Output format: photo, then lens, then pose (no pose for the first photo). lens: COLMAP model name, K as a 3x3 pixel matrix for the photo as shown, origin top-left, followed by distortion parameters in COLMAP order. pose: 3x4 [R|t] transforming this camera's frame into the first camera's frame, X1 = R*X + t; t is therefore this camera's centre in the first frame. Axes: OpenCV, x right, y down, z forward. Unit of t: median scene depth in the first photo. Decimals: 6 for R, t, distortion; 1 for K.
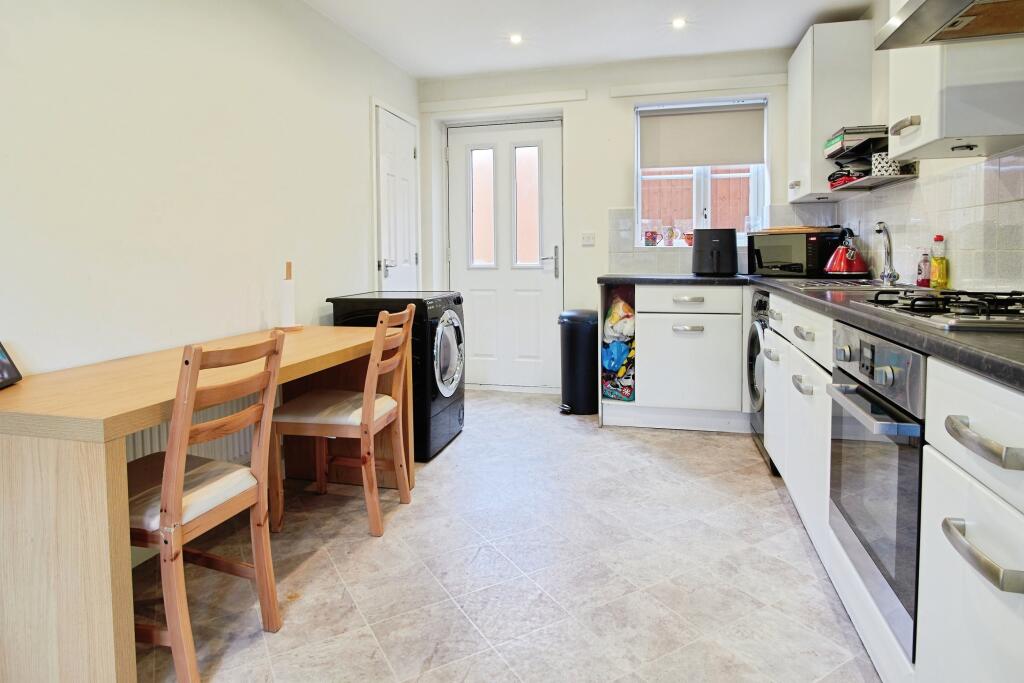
lens RADIAL K [[601.9, 0, 511.5], [0, 601.9, 339.1], [0, 0, 1]] dist [-0.000215, 0.000098]
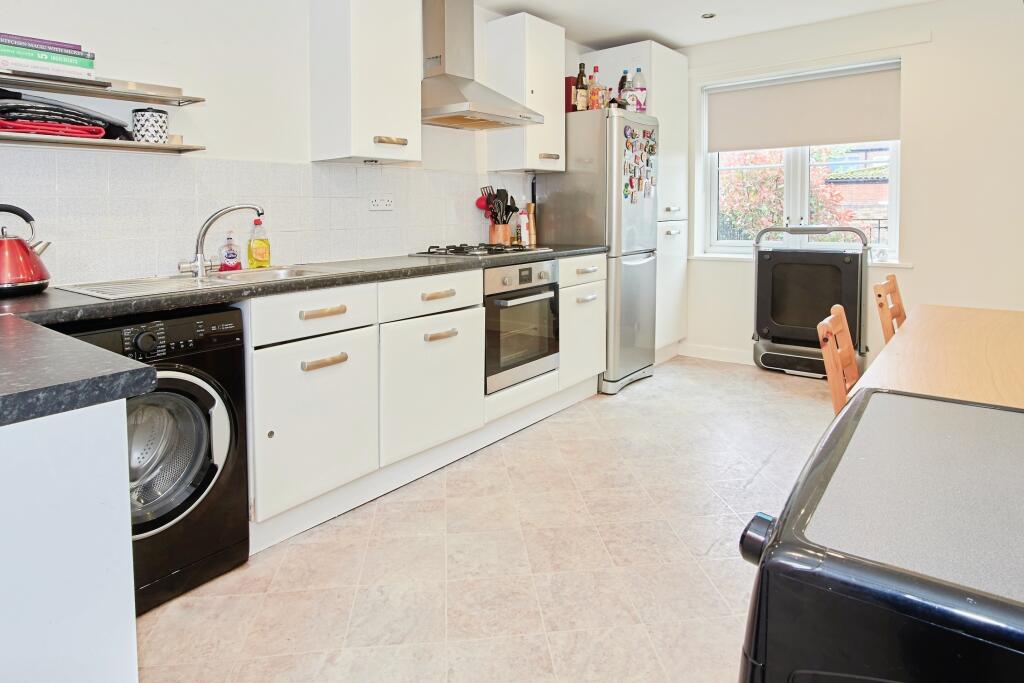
lens RADIAL K [[601.9, 0, 511.5], [0, 601.9, 339.1], [0, 0, 1]] dist [-0.000215, 0.000098]
pose [[-0.917144, -0.069449, 0.392460, -0.119630], [0.070999, 0.940482, 0.332345, -0.288140], [-0.392182, 0.332673, -0.857626, 1.833648]]
